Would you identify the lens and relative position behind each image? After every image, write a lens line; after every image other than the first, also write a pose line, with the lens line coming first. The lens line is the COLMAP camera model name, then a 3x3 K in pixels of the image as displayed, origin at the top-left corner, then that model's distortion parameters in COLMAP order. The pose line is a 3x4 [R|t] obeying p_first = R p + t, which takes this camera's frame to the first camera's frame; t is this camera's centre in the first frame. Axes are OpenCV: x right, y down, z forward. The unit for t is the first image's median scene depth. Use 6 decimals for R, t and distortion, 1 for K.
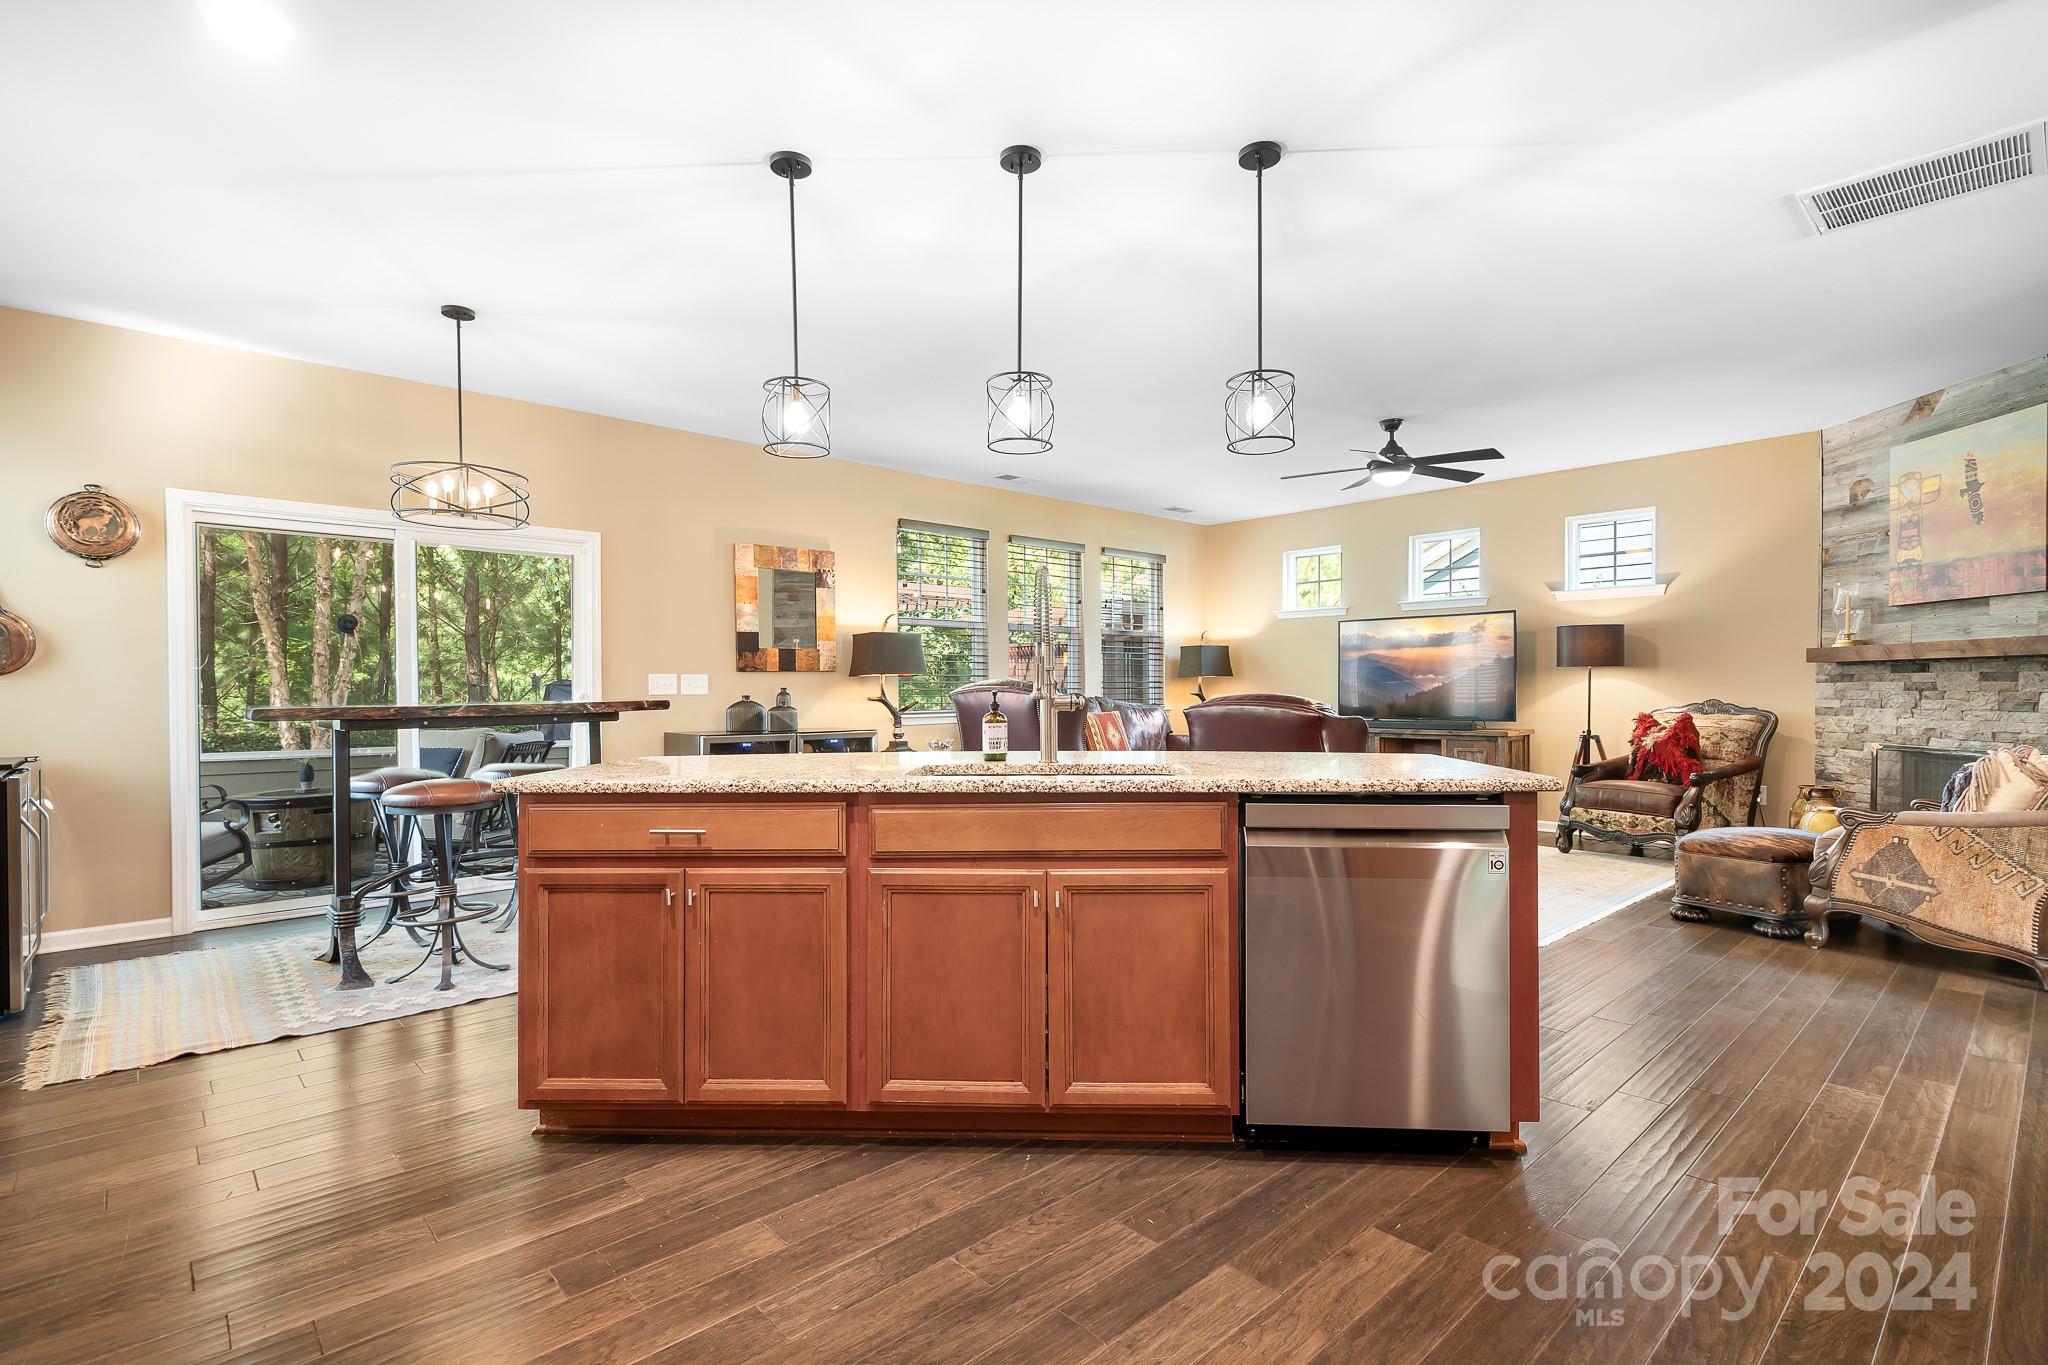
lens RADIAL K [[960.7, 0, 1024.0], [0, 960.7, 682.5], [0, 0, 1]] dist [0.000447, 0.000082]
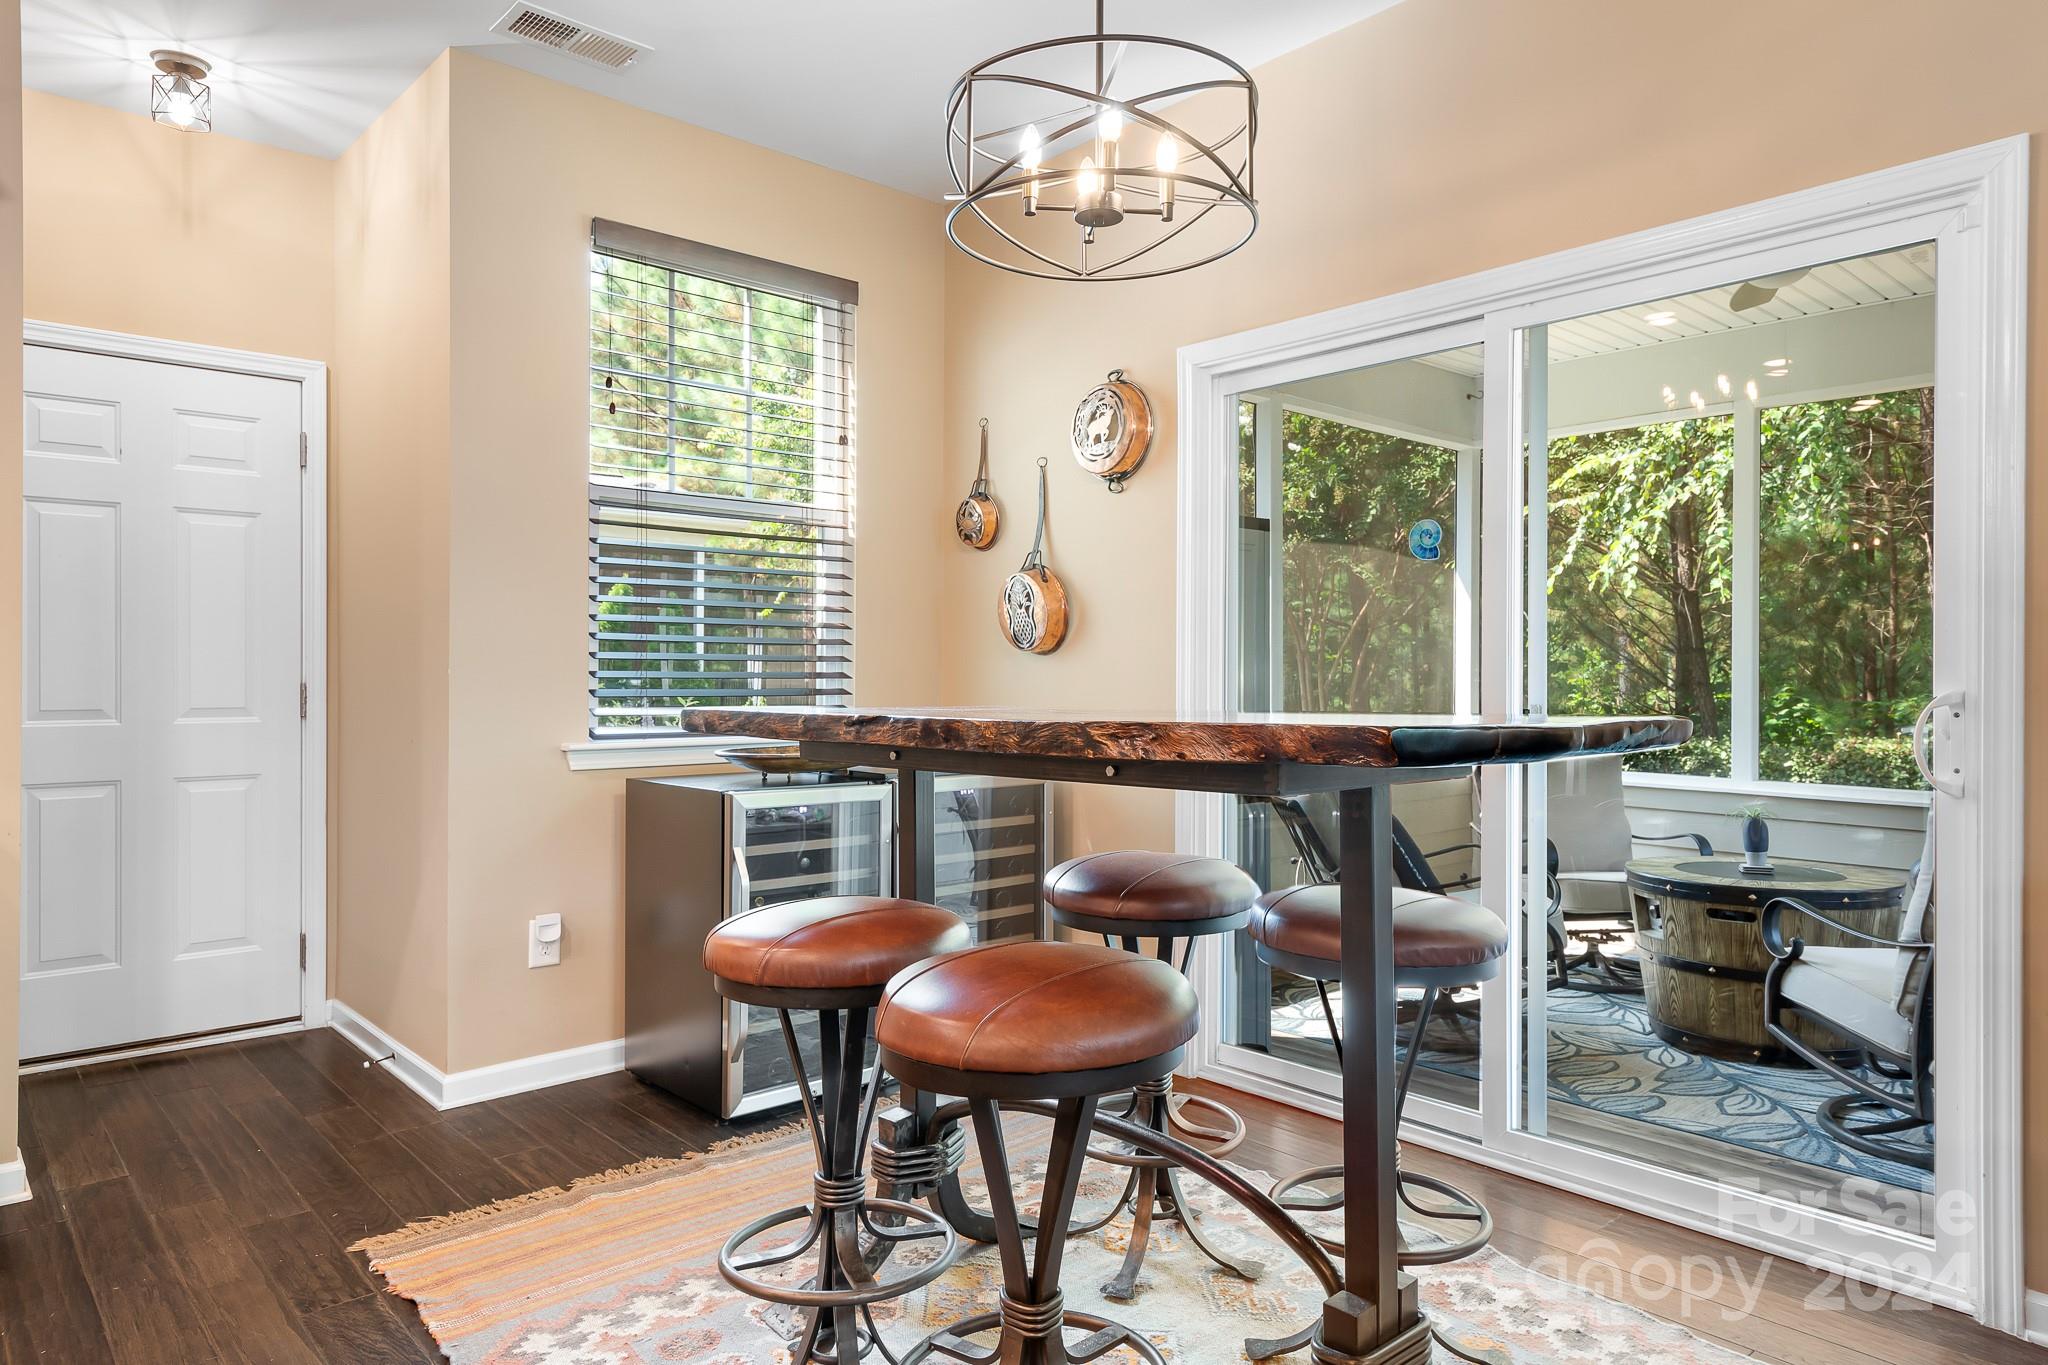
lens RADIAL K [[1255.6, 0, 1024.0], [0, 1255.6, 682.5], [0, 0, 1]] dist [0.001628, 0.000456]
pose [[0.001108, 0.004057, -0.999991, -0.087084], [-0.001030, 0.999991, 0.004056, 0.010576], [0.999999, 0.001026, 0.001112, 0.923764]]
